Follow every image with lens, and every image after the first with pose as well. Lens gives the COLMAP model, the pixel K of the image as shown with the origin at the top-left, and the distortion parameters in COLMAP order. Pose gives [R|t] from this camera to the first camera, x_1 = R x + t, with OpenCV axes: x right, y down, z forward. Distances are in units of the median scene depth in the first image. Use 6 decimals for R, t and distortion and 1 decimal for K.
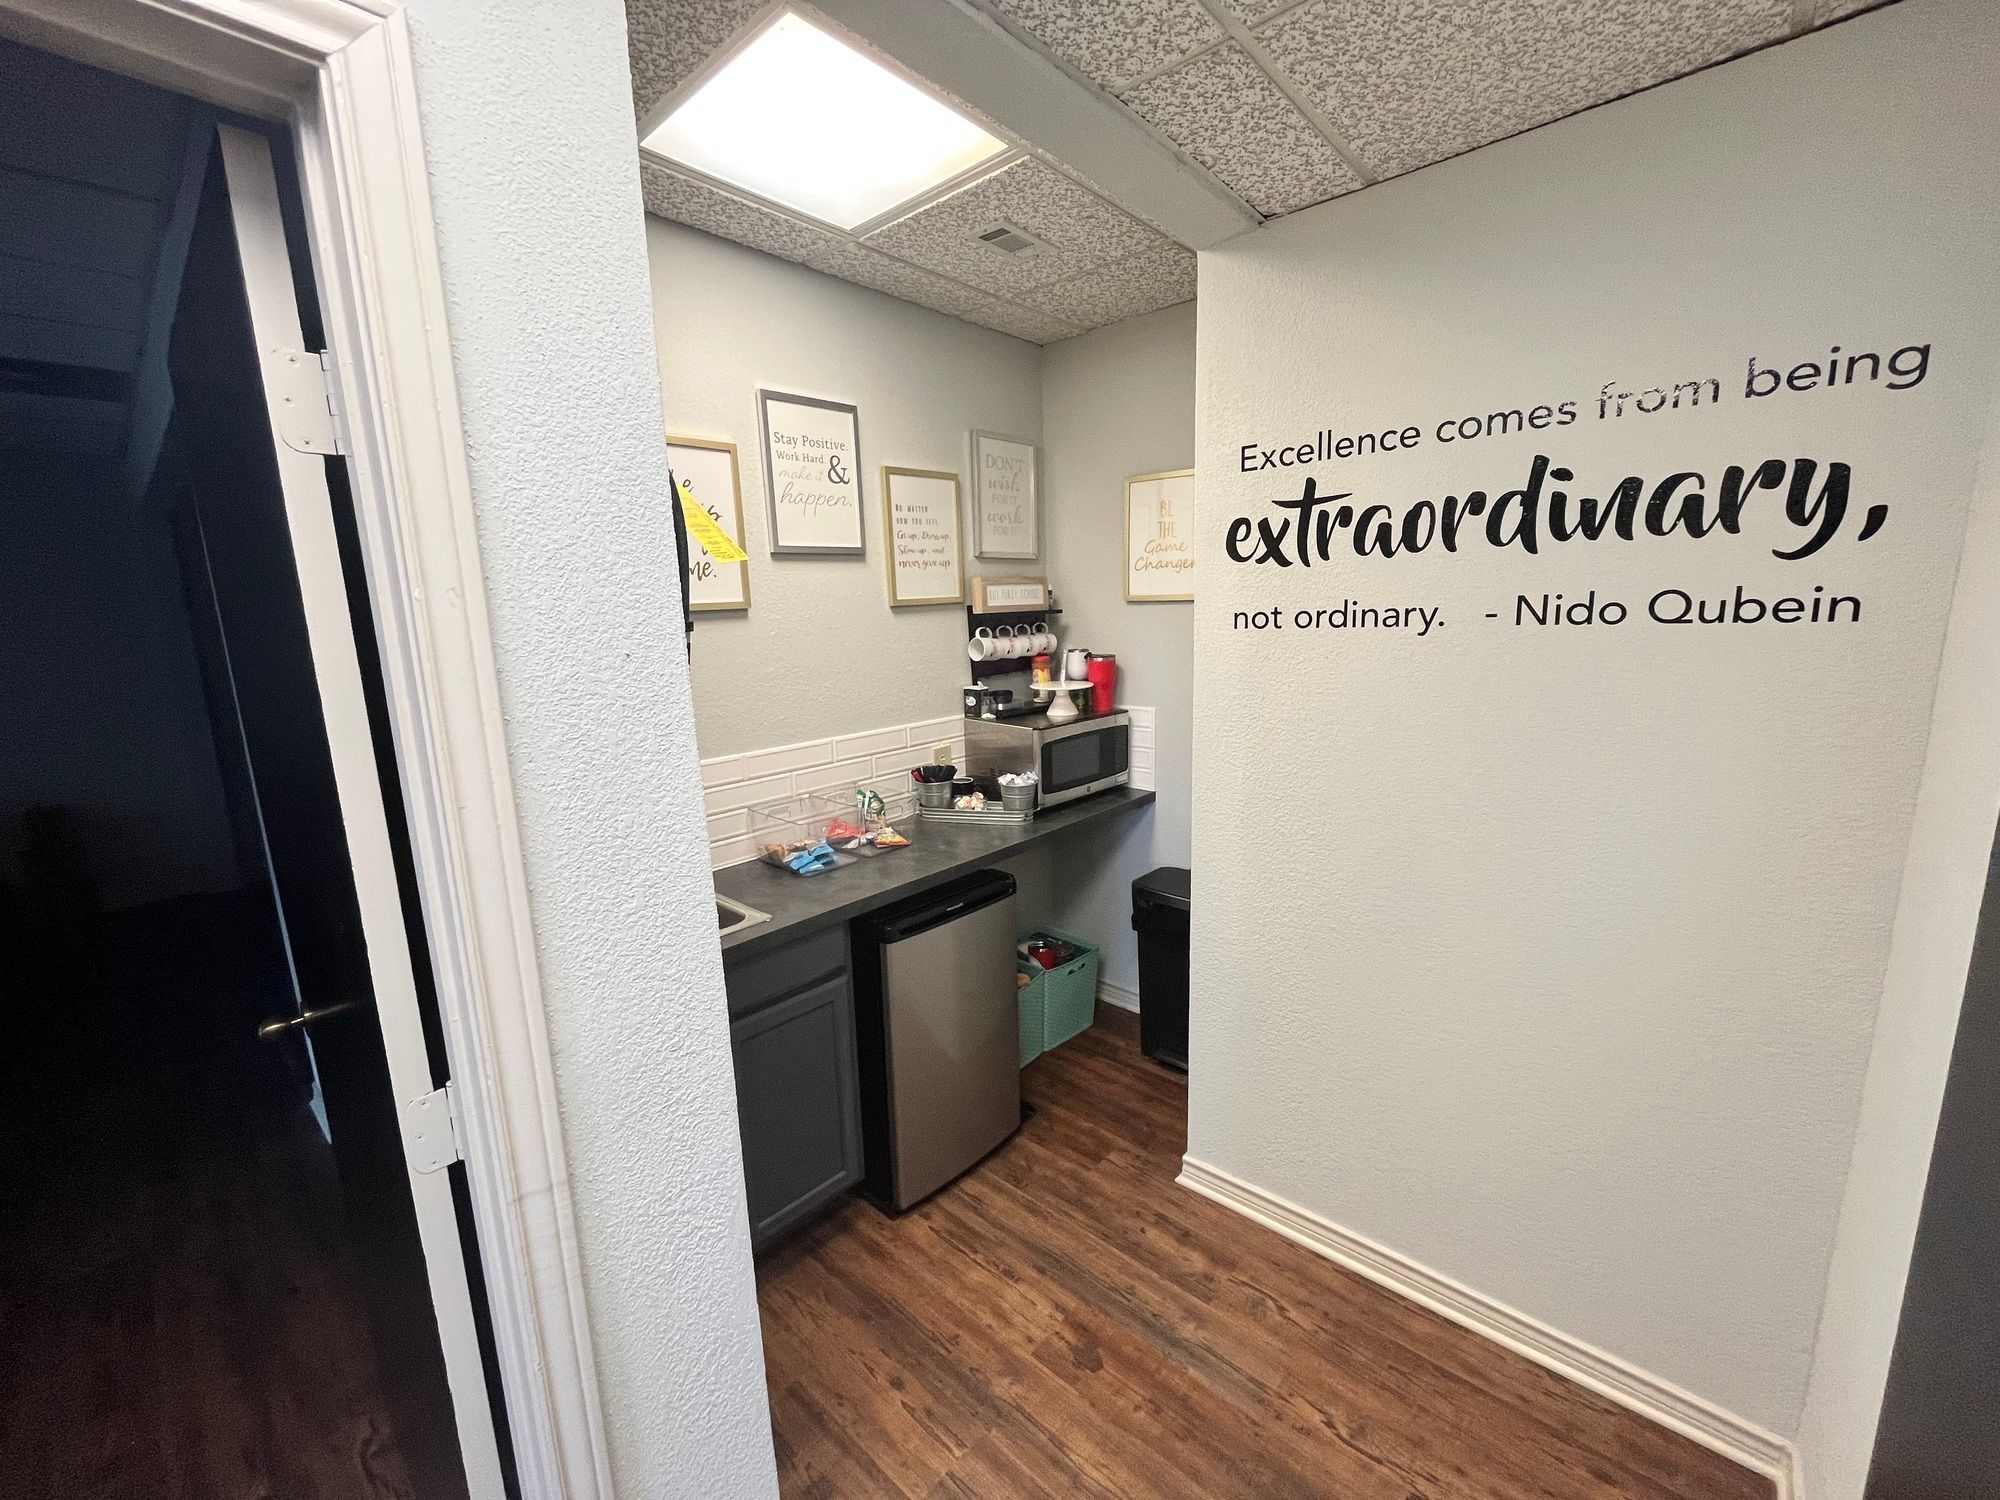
lens RADIAL K [[809.0, 0, 1003.6], [0, 809.0, 753.5], [0, 0, 1]] dist [-0.002266, -0.000425]
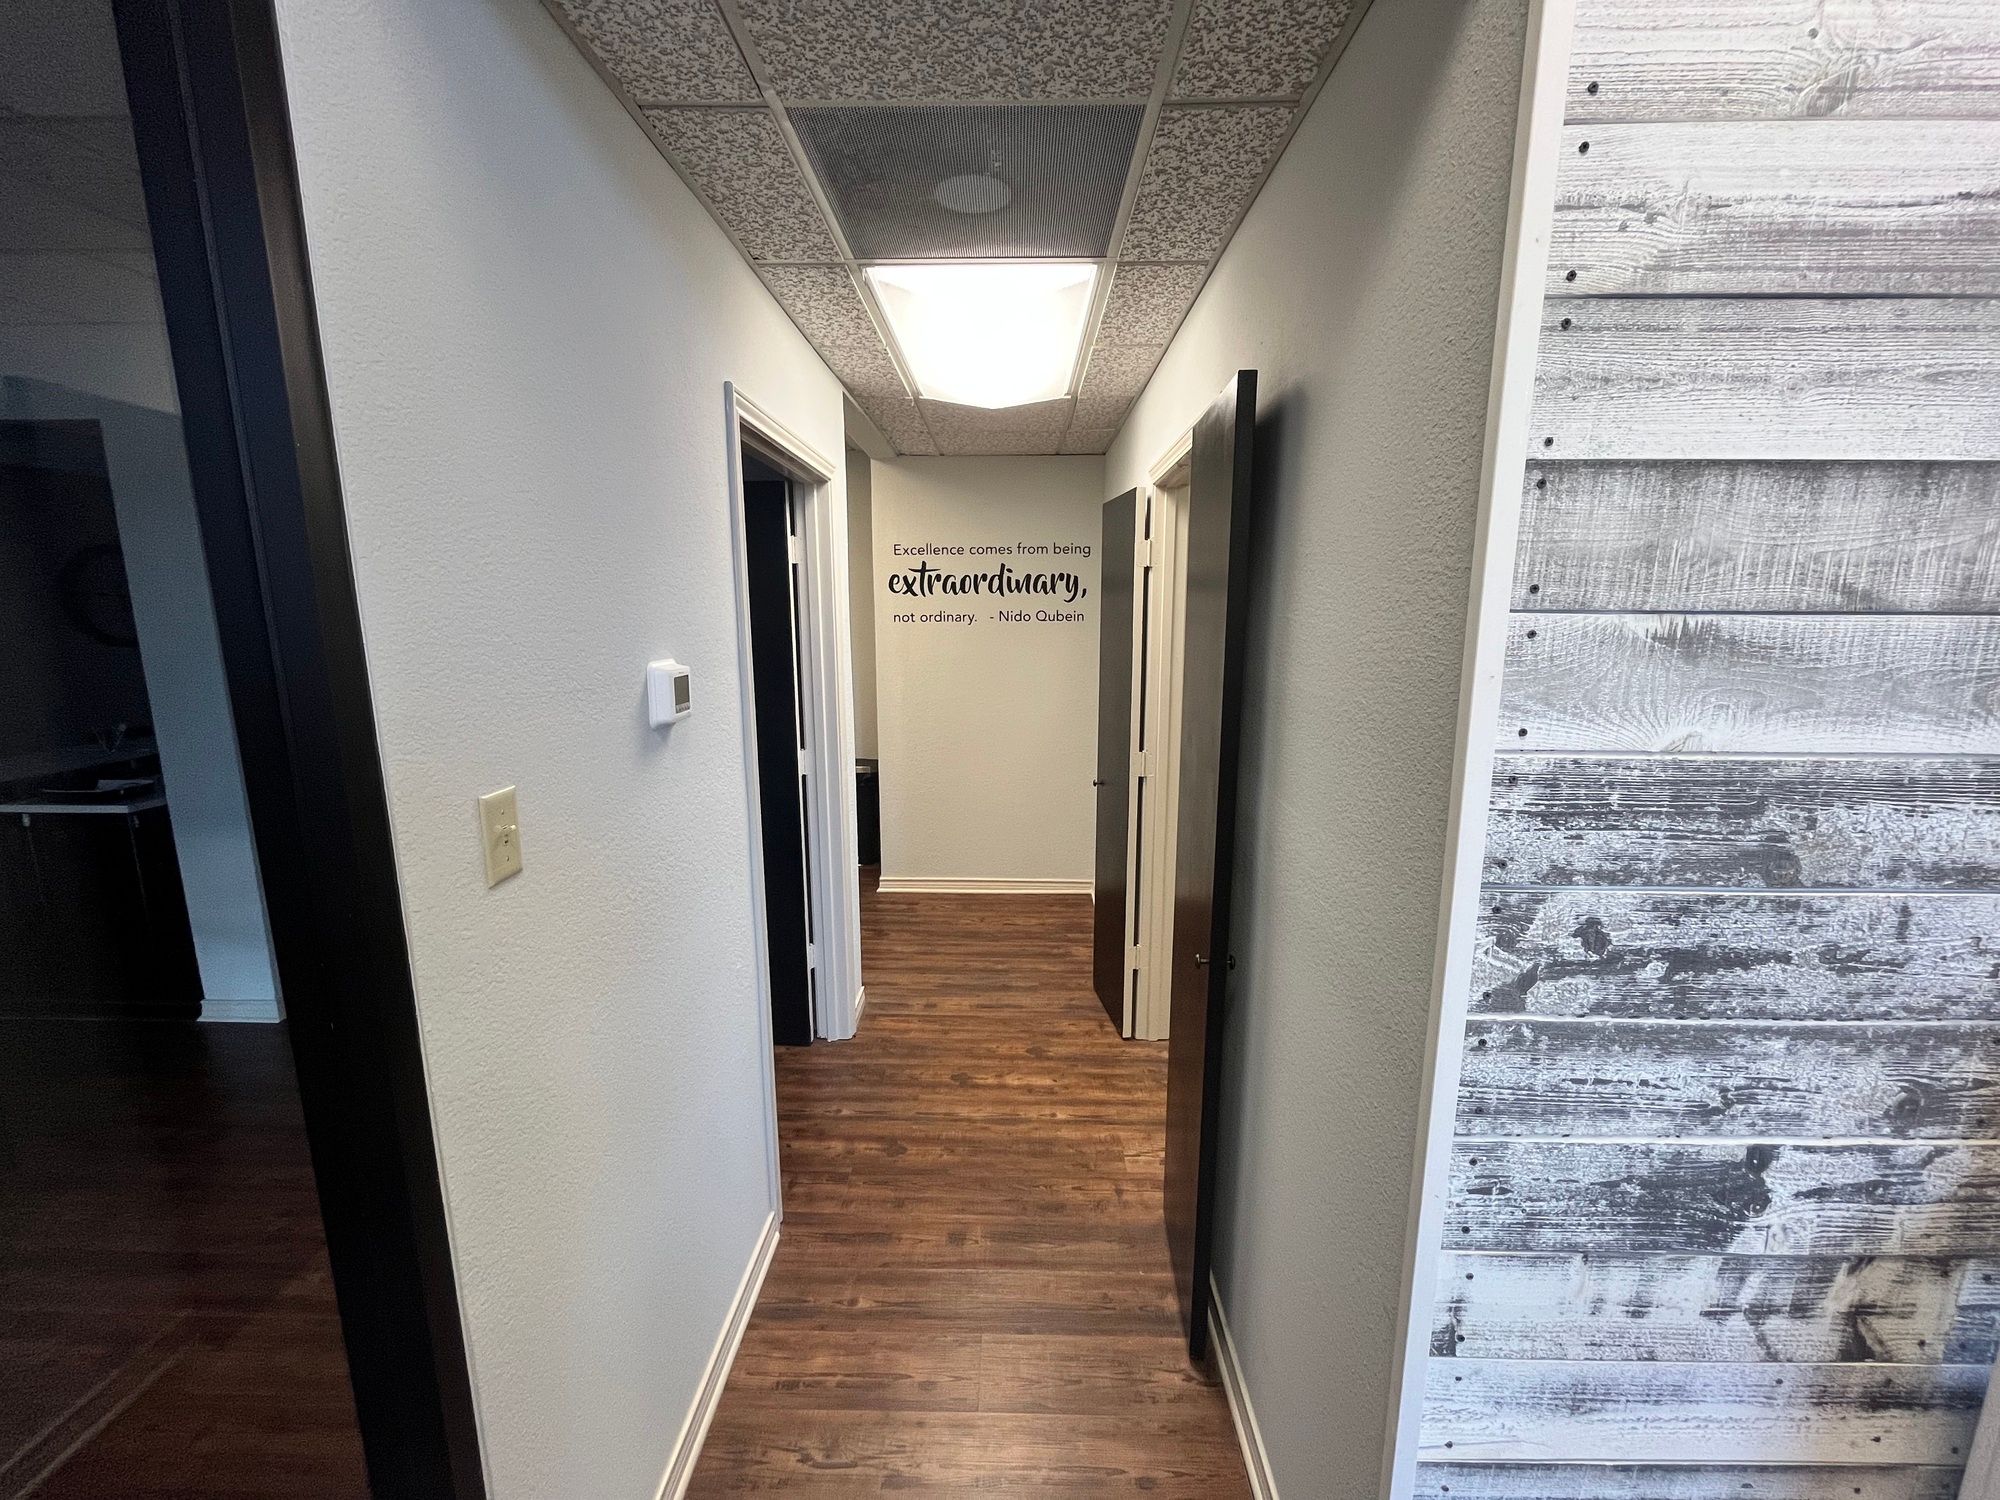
lens RADIAL K [[809.0, 0, 1002.0], [0, 809.0, 751.8], [0, 0, 1]] dist [-0.002266, -0.000425]
pose [[0.759386, -0.085557, 0.644991, -0.862669], [0.093561, 0.995373, 0.021879, 0.165554], [-0.643878, 0.043731, 0.763877, -0.809942]]
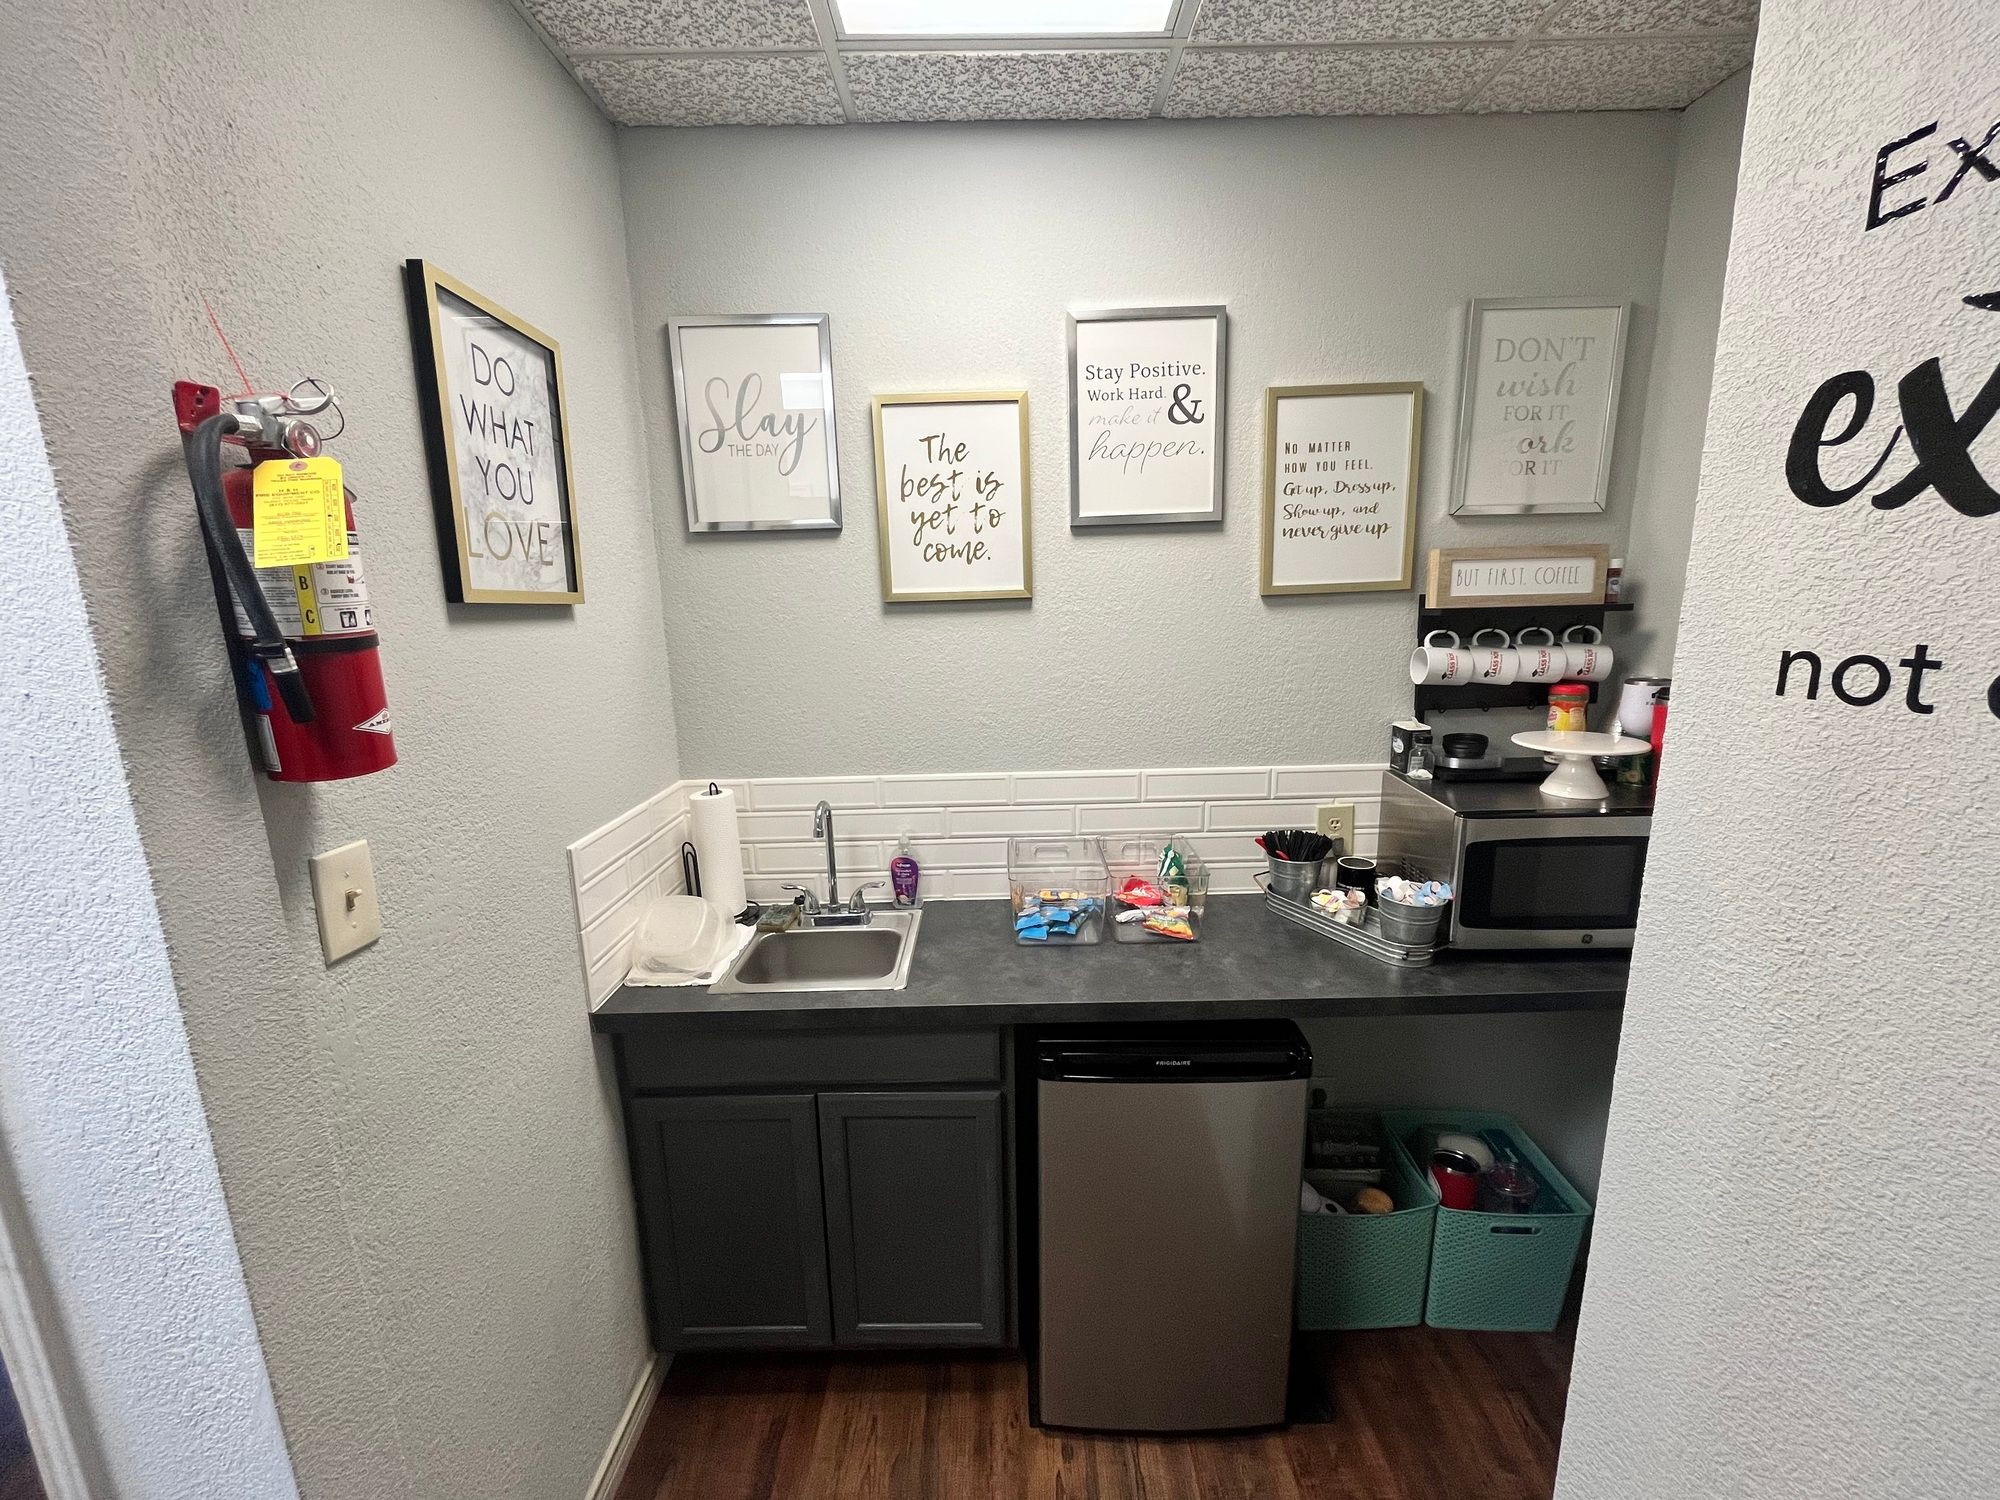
lens RADIAL K [[809.0, 0, 1000.8], [0, 809.0, 753.9], [0, 0, 1]] dist [-0.002266, -0.000425]
pose [[0.667361, 0.163590, -0.726545, 0.278228], [-0.135222, 0.985977, 0.097797, -0.101558], [0.732356, 0.032979, 0.680123, 0.438128]]
